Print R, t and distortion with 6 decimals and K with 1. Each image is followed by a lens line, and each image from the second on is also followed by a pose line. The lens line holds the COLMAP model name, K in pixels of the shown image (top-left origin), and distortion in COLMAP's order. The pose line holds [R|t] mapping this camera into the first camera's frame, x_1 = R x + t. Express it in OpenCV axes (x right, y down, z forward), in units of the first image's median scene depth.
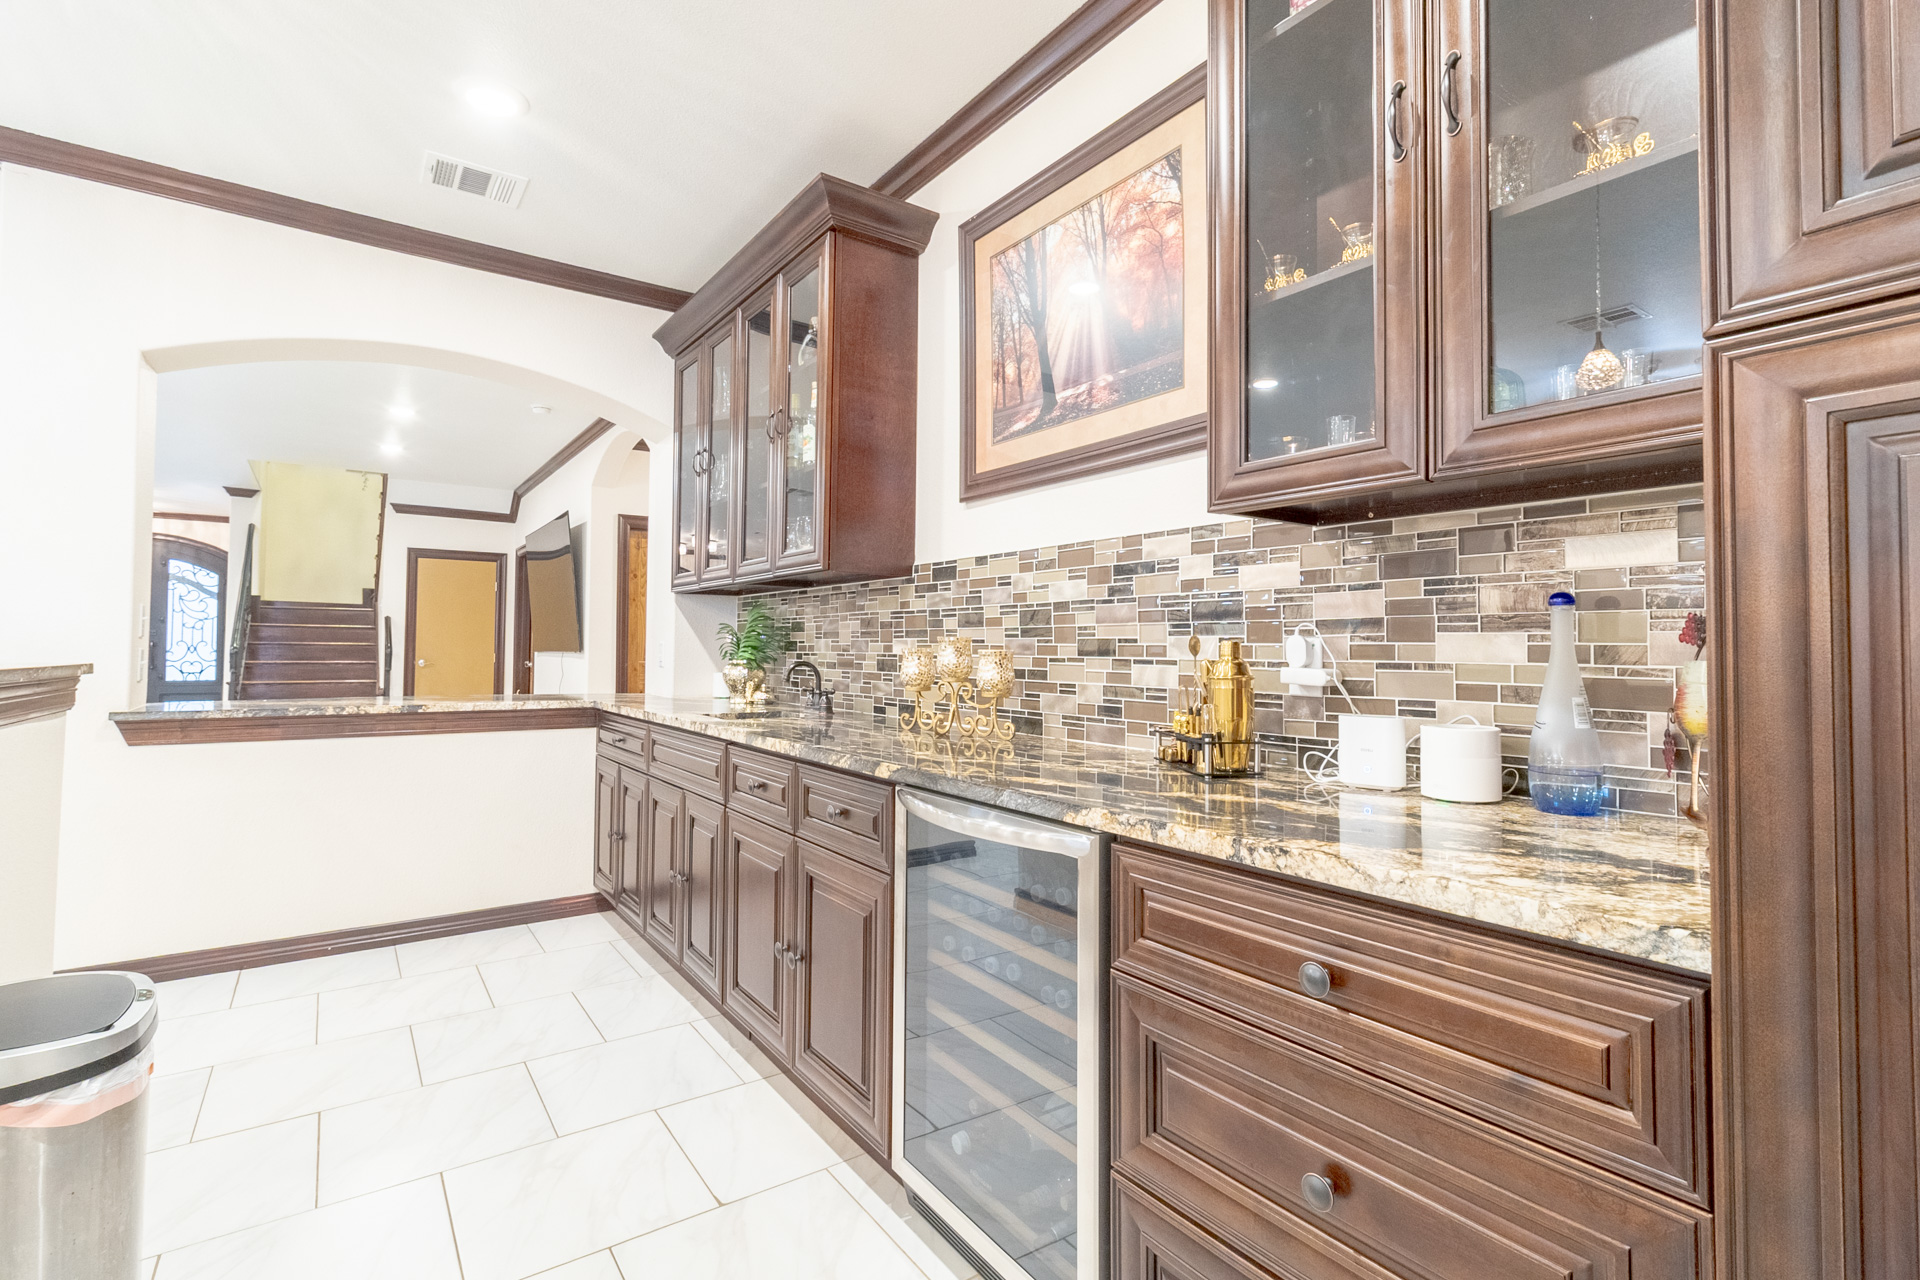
lens RADIAL K [[893.1, 0, 966.3], [0, 893.1, 622.6], [0, 0, 1]] dist [-0.000058, 0.001065]
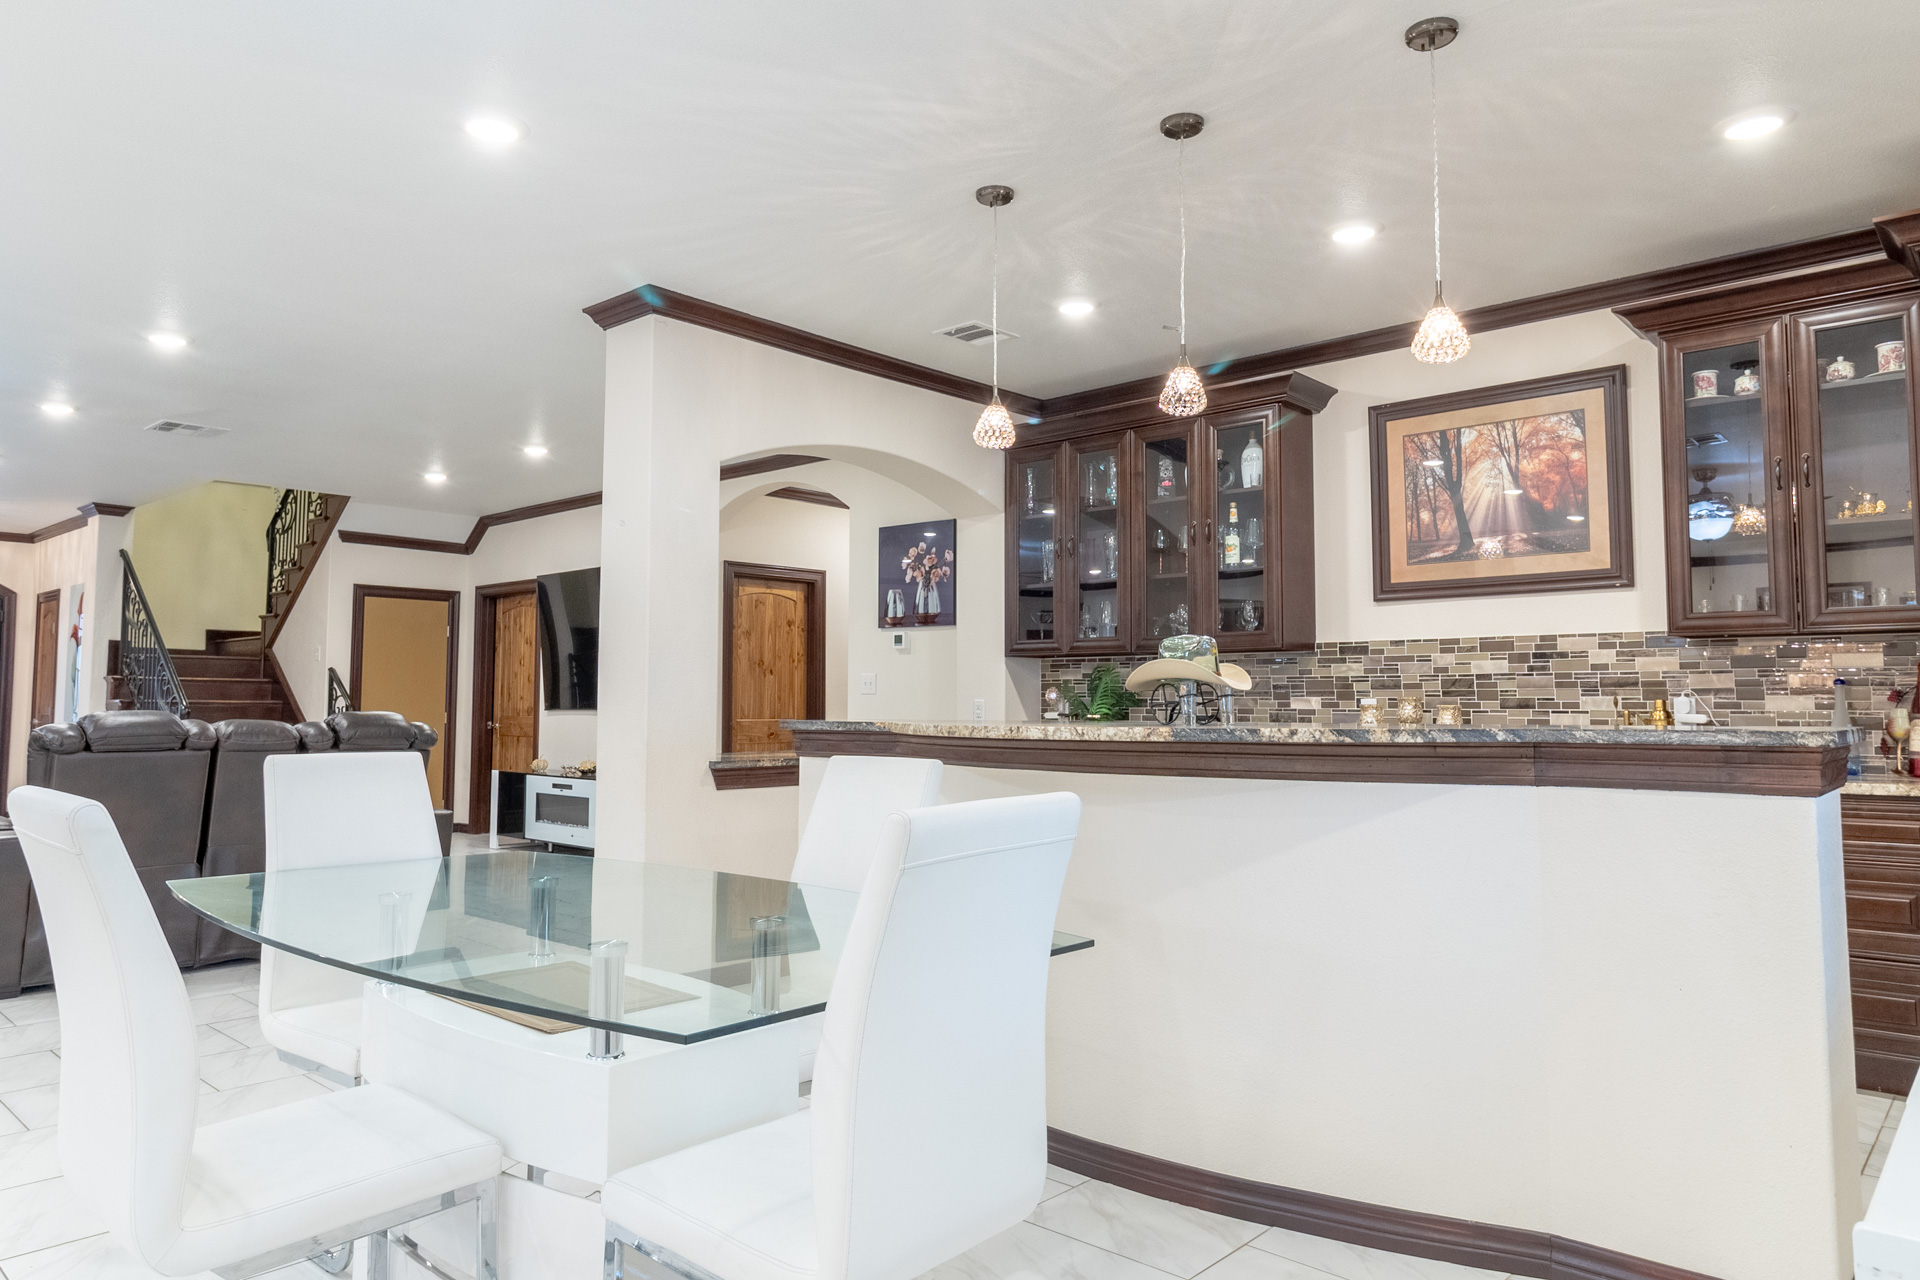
lens RADIAL K [[1250.1, 0, 960.7], [0, 1250.1, 624.1], [0, 0, 1]] dist [0.002539, 0.003033]
pose [[0.975304, 0.006951, 0.220759, -1.252877], [-0.000022, 0.999508, -0.031374, -0.041451], [-0.220868, 0.030594, 0.974824, -0.914542]]
